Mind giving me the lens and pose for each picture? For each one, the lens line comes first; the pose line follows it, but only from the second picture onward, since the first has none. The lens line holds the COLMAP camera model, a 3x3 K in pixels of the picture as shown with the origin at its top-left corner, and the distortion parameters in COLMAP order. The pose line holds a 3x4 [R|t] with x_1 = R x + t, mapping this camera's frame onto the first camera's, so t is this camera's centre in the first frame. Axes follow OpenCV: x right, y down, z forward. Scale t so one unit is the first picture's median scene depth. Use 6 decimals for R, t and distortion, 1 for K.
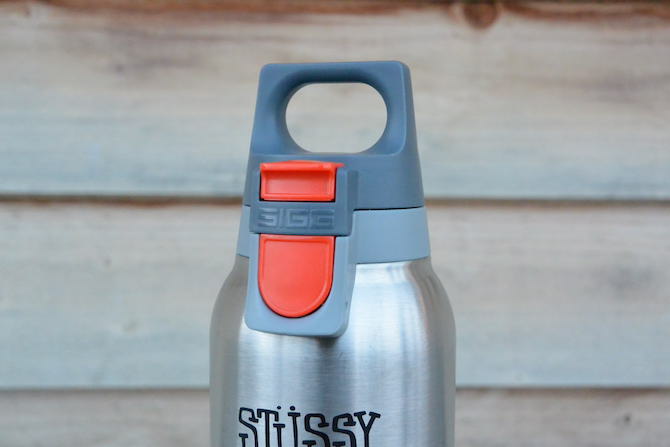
lens RADIAL K [[834.2, 0, 340.6], [0, 834.2, 223.3], [0, 0, 1]] dist [0.027898, 0.000000]
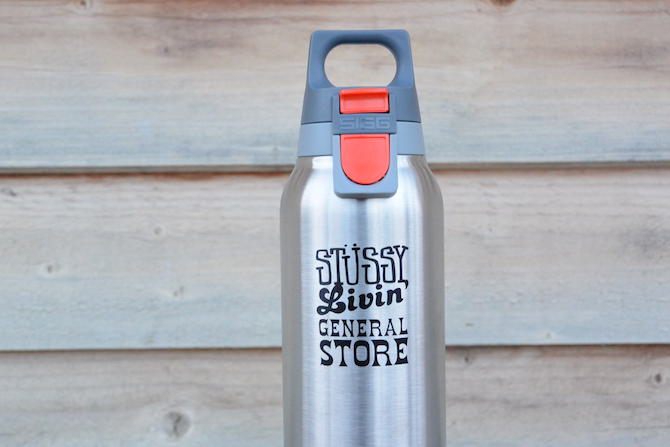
lens RADIAL K [[1057.1, 0, 341.3], [0, 1057.1, 225.9], [0, 0, 1]] dist [0.024486, 0.000000]
pose [[0.998224, -0.018923, -0.056485, 0.033662], [0.017664, 0.999586, -0.022693, 0.074456], [0.056891, 0.021655, 0.998146, -0.340275]]
